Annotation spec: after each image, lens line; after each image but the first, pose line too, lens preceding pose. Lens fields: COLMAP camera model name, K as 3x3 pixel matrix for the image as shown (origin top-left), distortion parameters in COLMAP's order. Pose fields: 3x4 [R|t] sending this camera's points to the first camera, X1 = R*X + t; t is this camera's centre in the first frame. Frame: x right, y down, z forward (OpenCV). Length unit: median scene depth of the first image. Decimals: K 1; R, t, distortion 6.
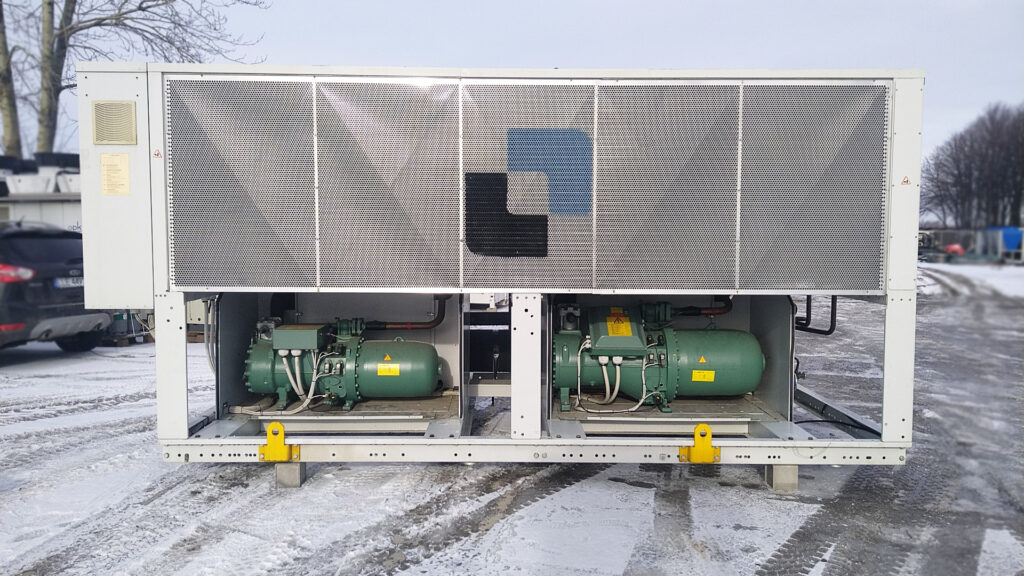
lens RADIAL K [[764.2, 0, 533.4], [0, 764.2, 290.6], [0, 0, 1]] dist [0.033277, -0.002790]
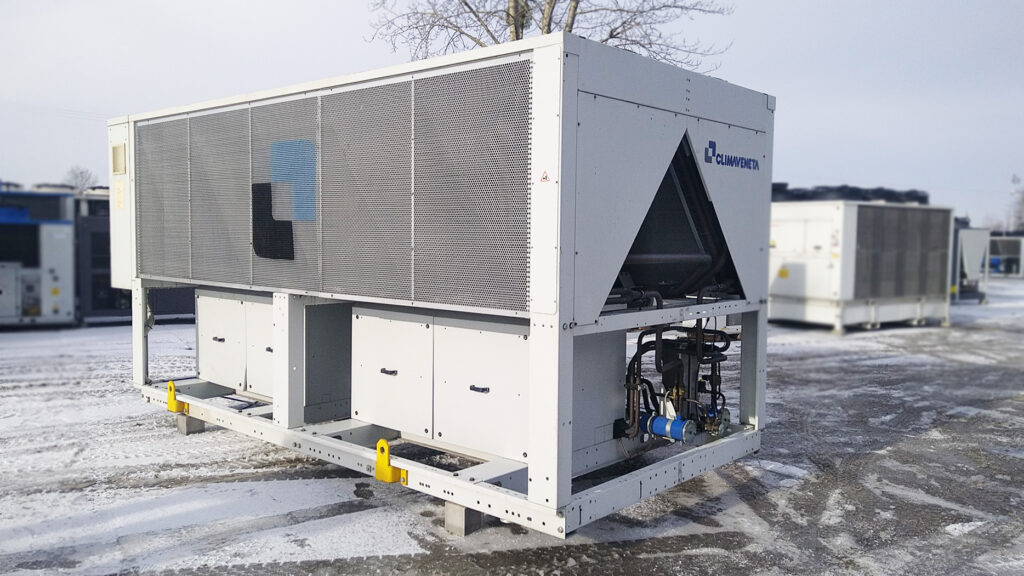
lens RADIAL K [[797.3, 0, 512.0], [0, 797.3, 288.0], [0, 0, 1]] dist [0.030224, -0.005212]
pose [[0.746398, 0.049613, -0.663648, 1.006551], [-0.060777, 0.998132, 0.006262, -0.030366], [0.662718, 0.035661, 0.748019, 0.367107]]
